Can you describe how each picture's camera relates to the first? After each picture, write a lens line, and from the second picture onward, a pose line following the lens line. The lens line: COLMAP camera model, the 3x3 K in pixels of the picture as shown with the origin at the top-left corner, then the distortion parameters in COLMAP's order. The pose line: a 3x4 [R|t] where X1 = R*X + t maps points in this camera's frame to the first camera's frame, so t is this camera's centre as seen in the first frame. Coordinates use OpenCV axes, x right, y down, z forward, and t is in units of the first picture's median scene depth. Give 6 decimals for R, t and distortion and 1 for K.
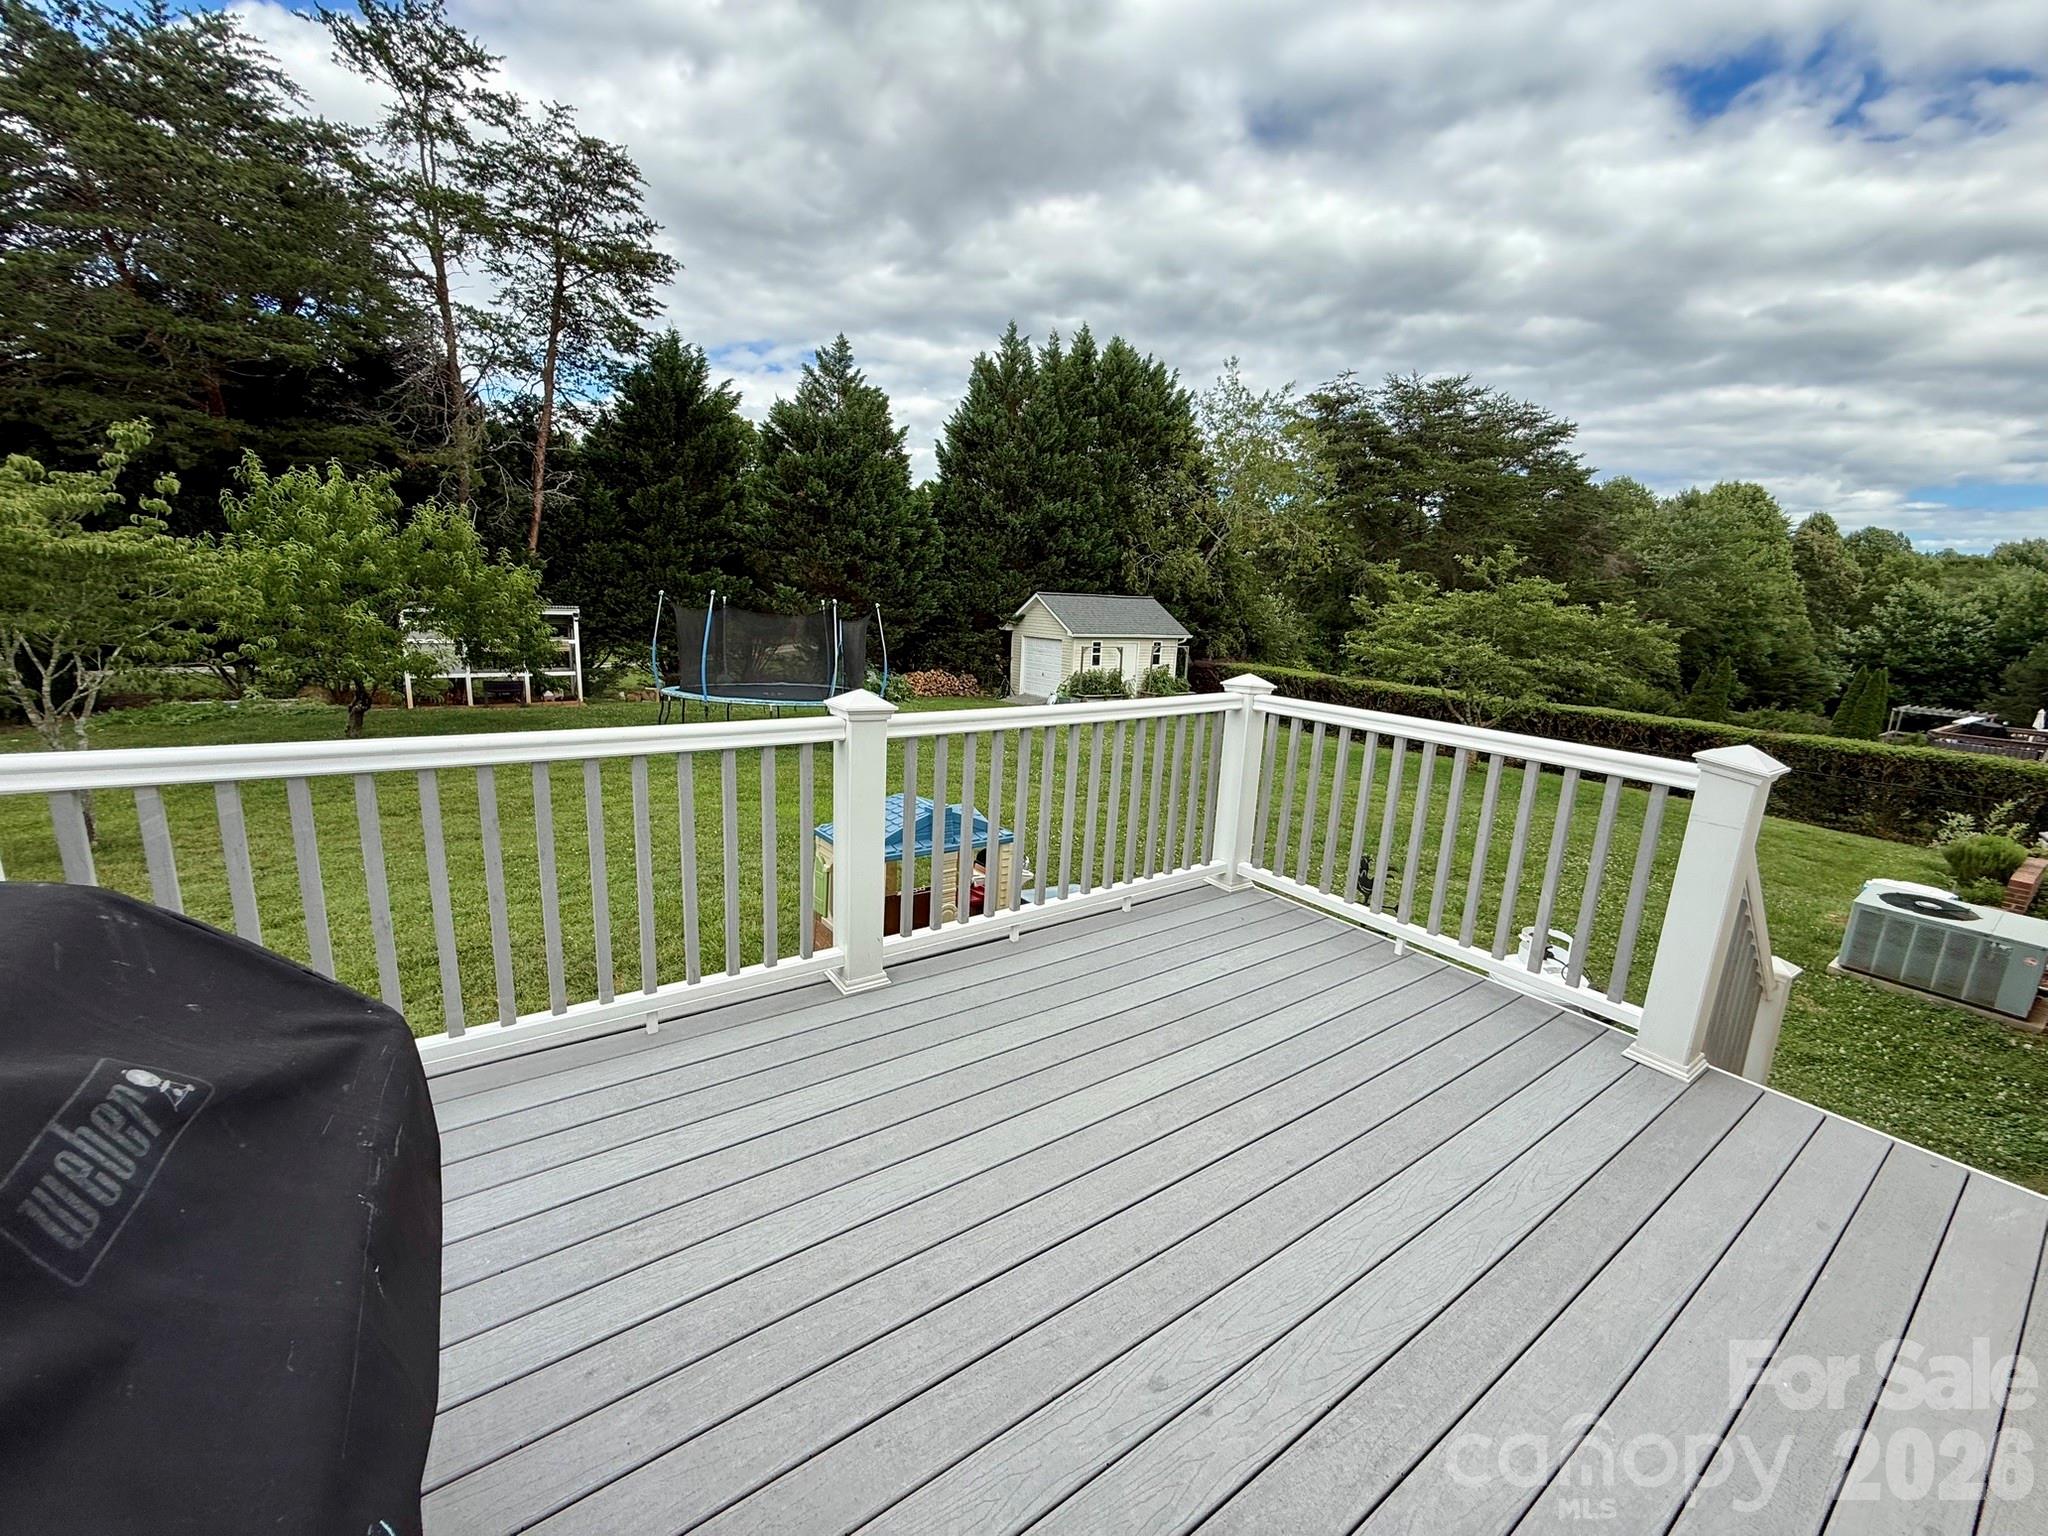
lens RADIAL K [[840.2, 0, 1030.9], [0, 840.2, 750.3], [0, 0, 1]] dist [-0.003809, -0.000275]
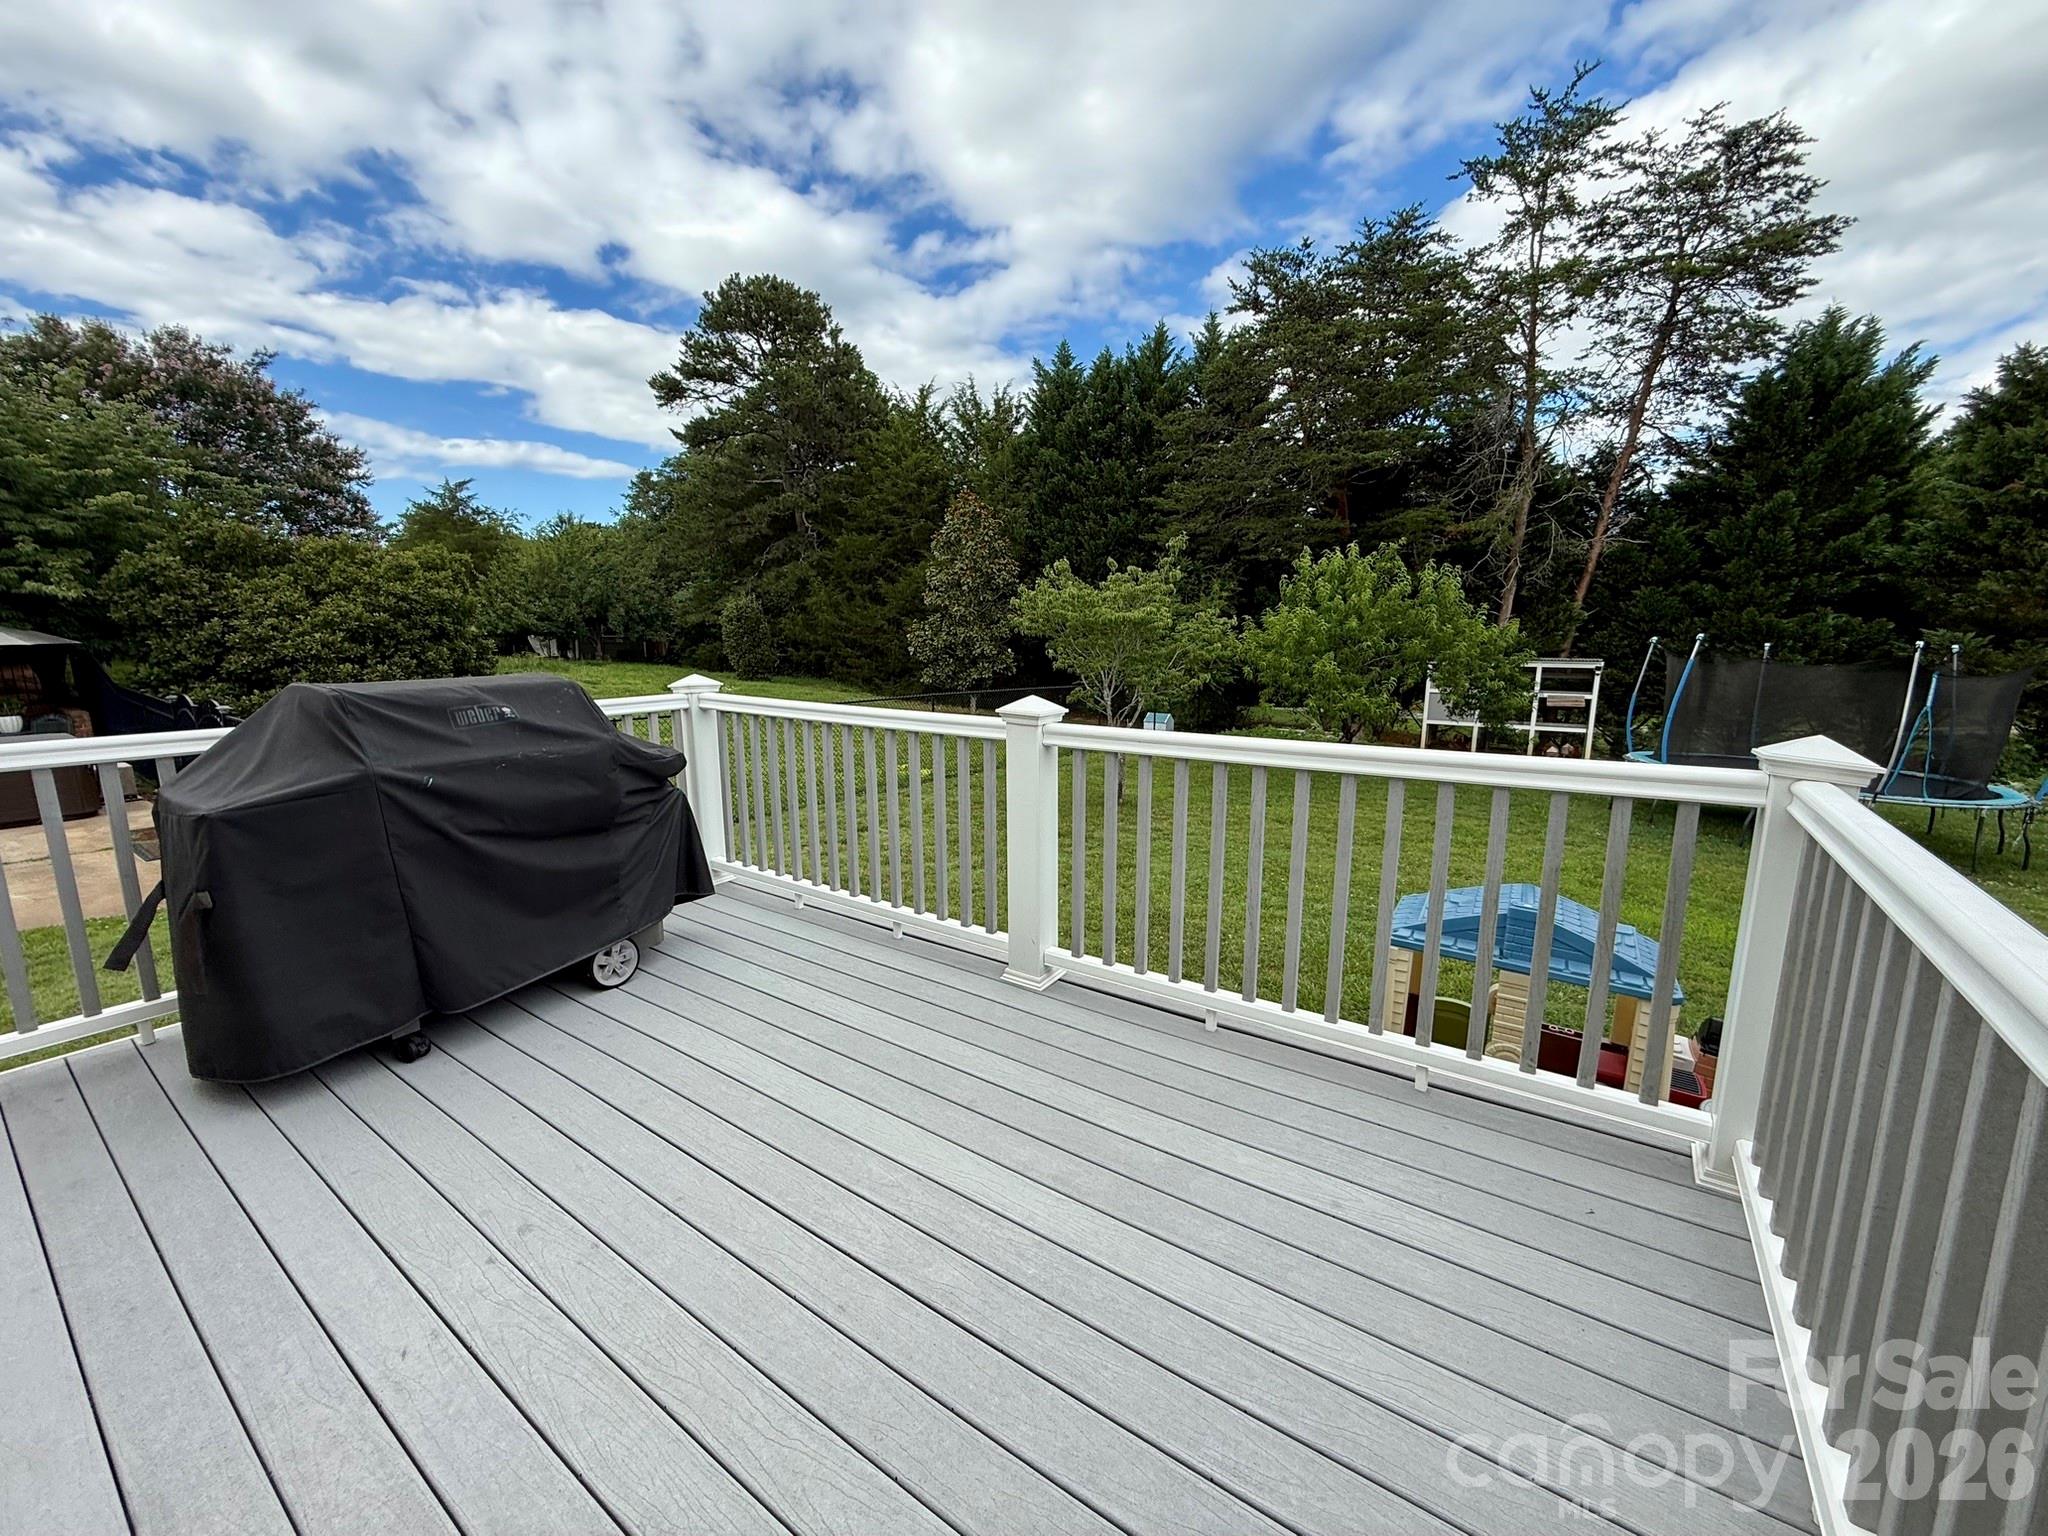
lens RADIAL K [[821.9, 0, 1024.0], [0, 821.9, 768.0], [0, 0, 1]] dist [-0.001082, -0.000229]
pose [[0.316907, 0.114319, -0.941542, 0.129374], [-0.157023, 0.985334, 0.066785, -0.009580], [0.935368, 0.126680, 0.330210, 0.107718]]
